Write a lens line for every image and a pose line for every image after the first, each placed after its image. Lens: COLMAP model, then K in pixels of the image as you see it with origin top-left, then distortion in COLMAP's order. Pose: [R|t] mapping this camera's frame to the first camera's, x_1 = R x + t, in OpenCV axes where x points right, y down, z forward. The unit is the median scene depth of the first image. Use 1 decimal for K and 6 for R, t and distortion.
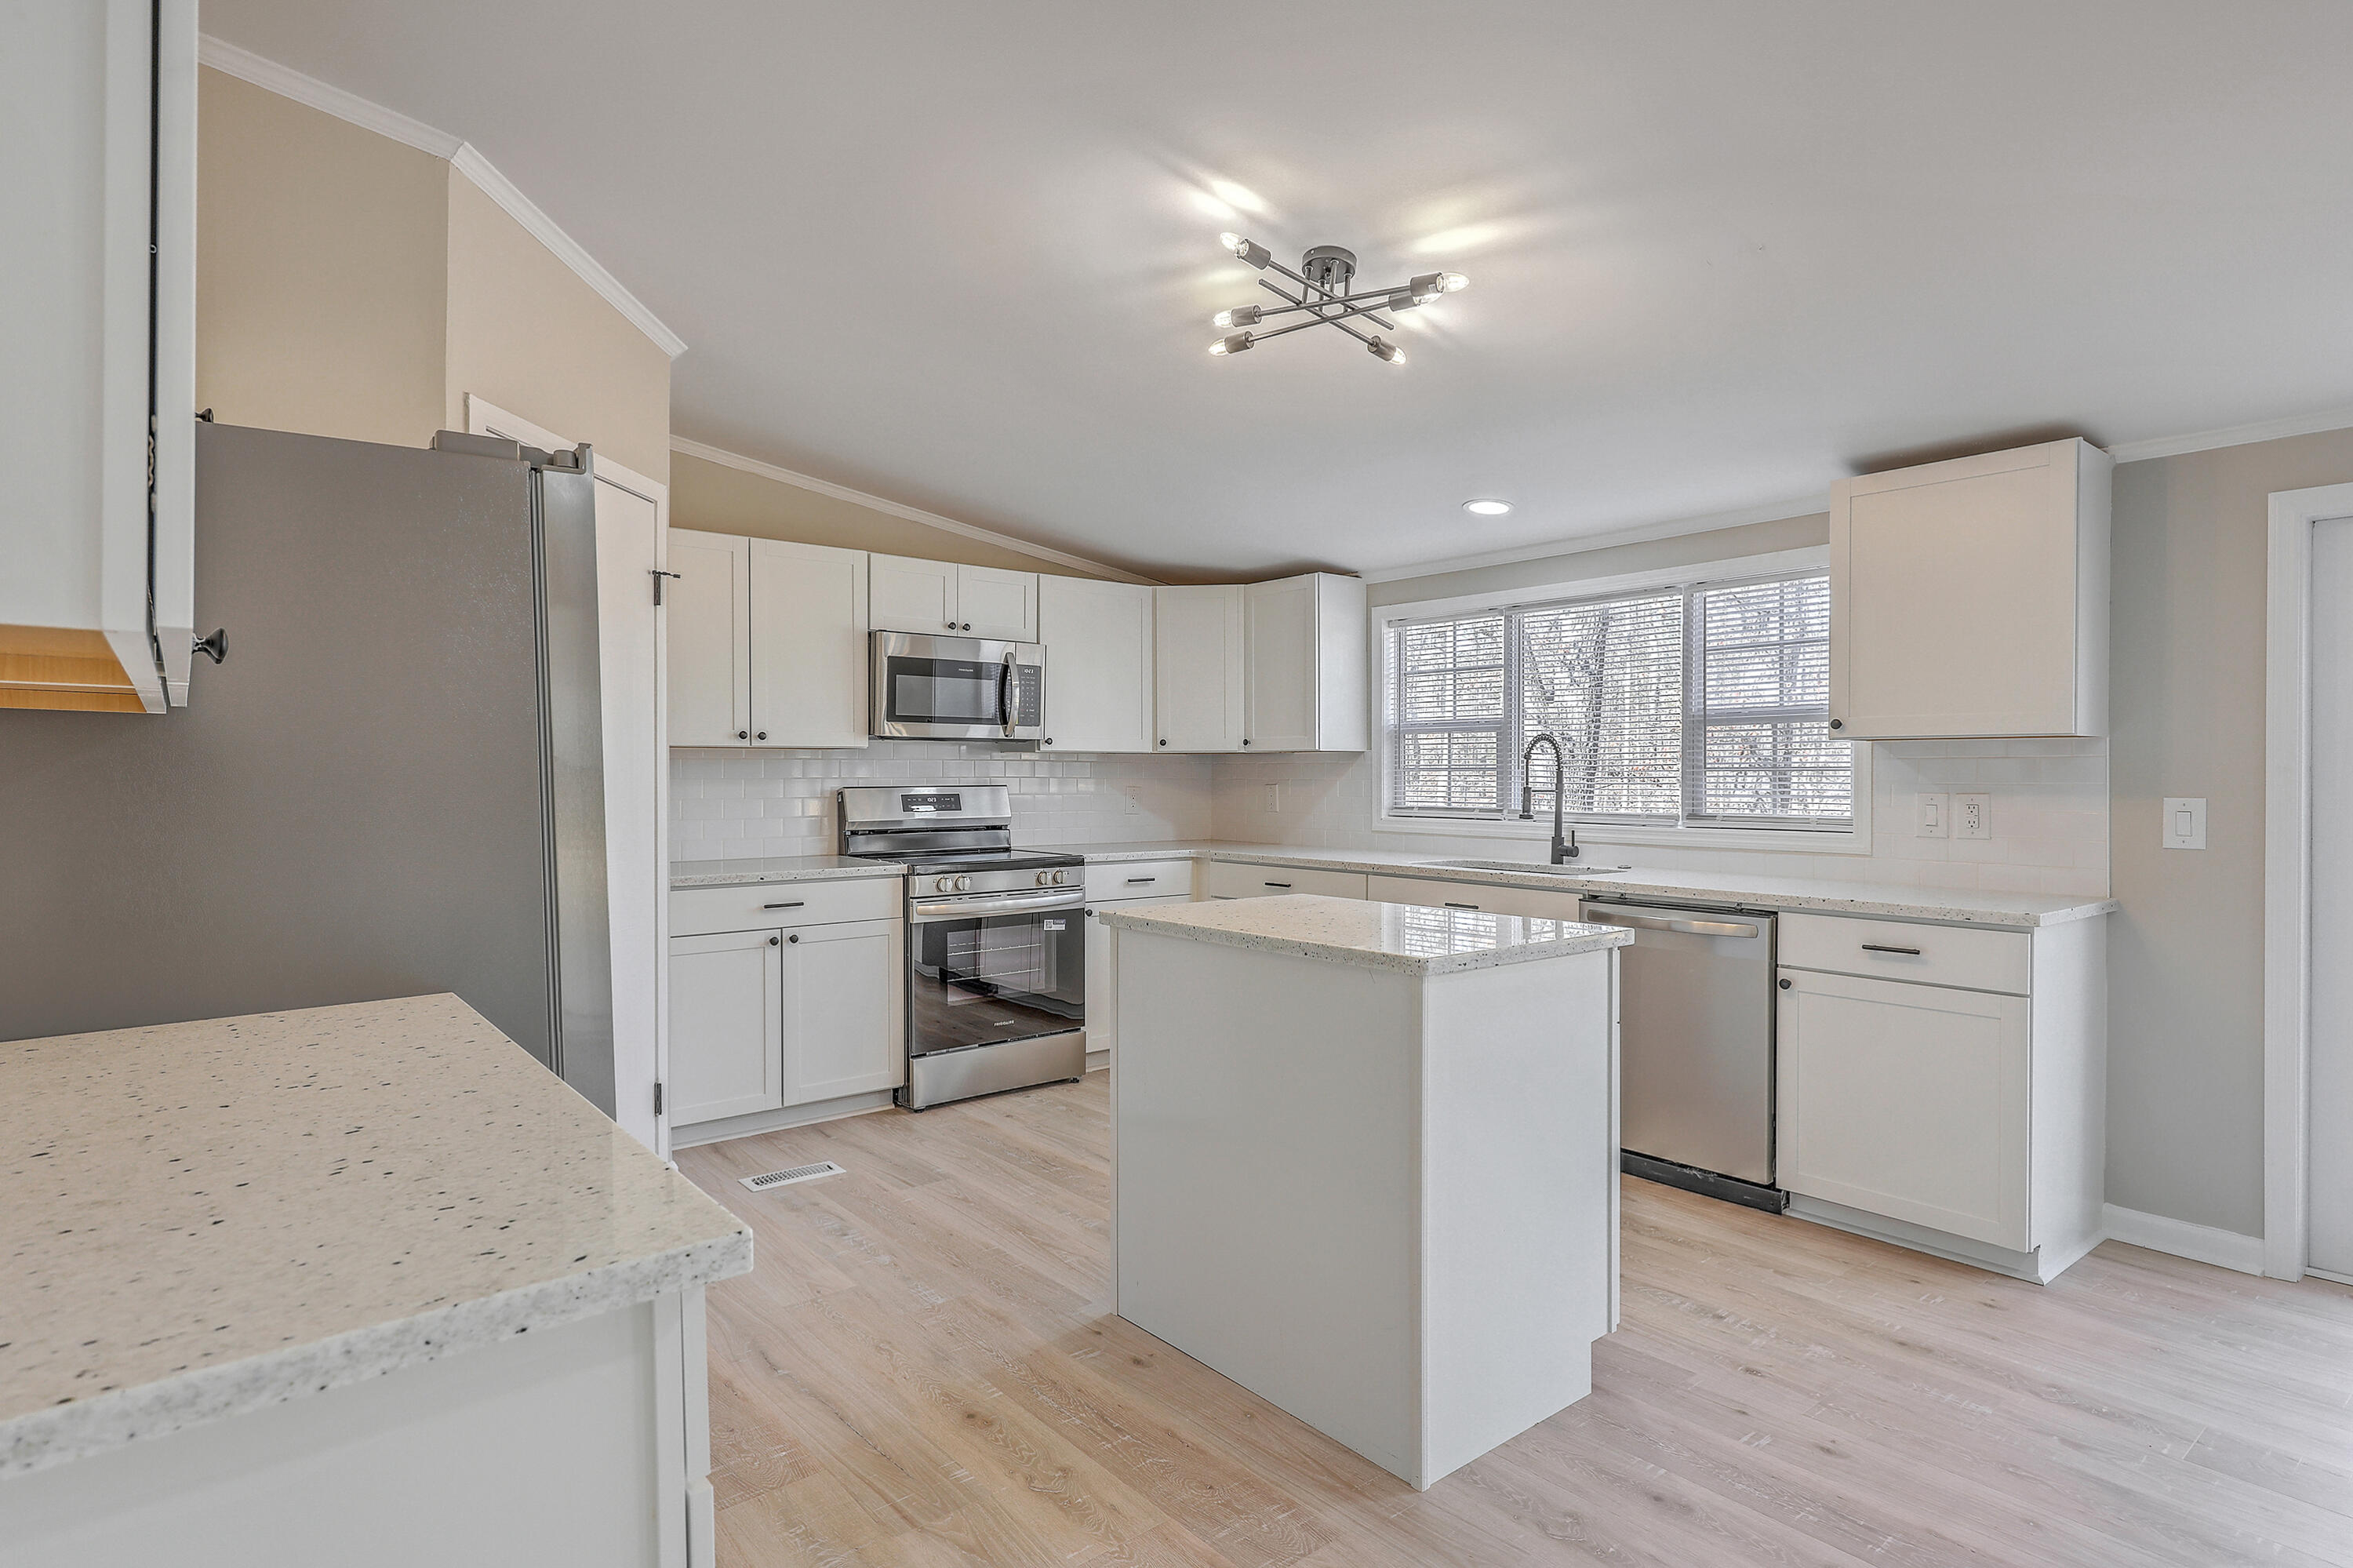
lens RADIAL K [[1222.4, 0, 1174.9], [0, 1222.4, 776.6], [0, 0, 1]] dist [0.000498, 0.001303]
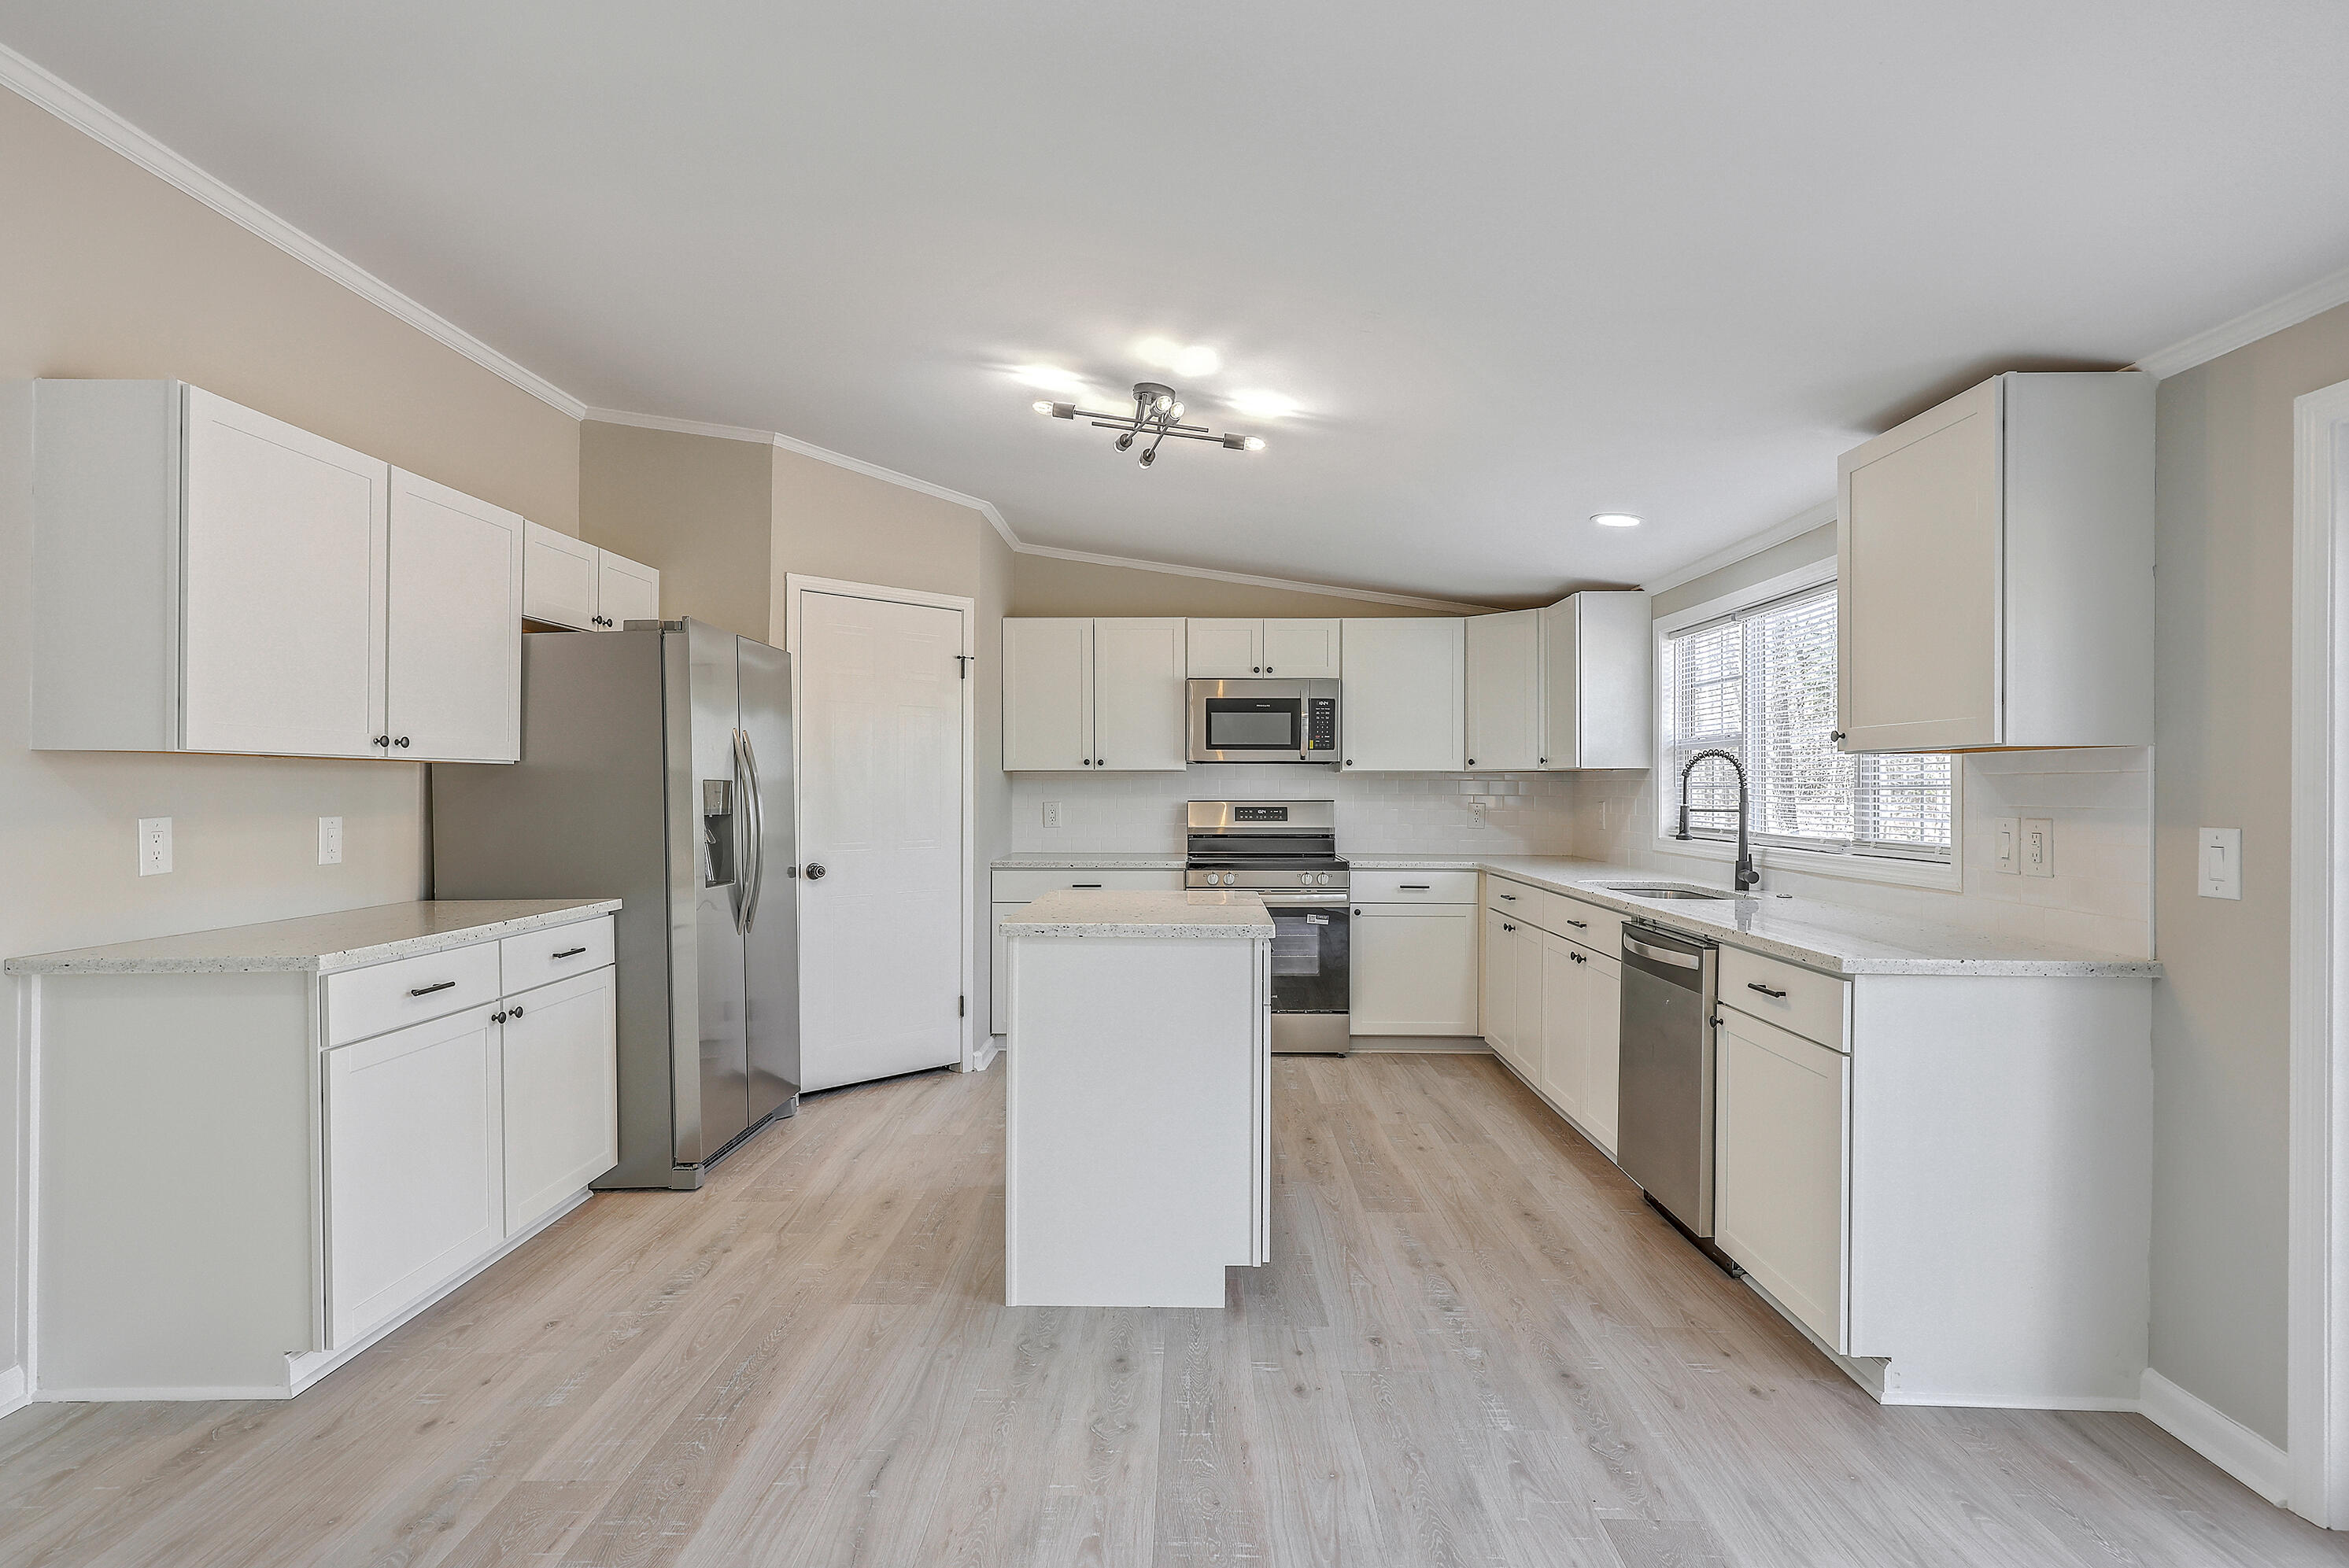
lens RADIAL K [[1194.2, 0, 1174.5], [0, 1194.2, 784.0], [0, 0, 1]] dist [0.001584, 0.000586]
pose [[0.760601, -0.000980, -0.649219, 0.587547], [-0.003908, 0.999974, -0.006088, -0.001484], [0.649208, 0.007167, 0.760577, 0.040017]]
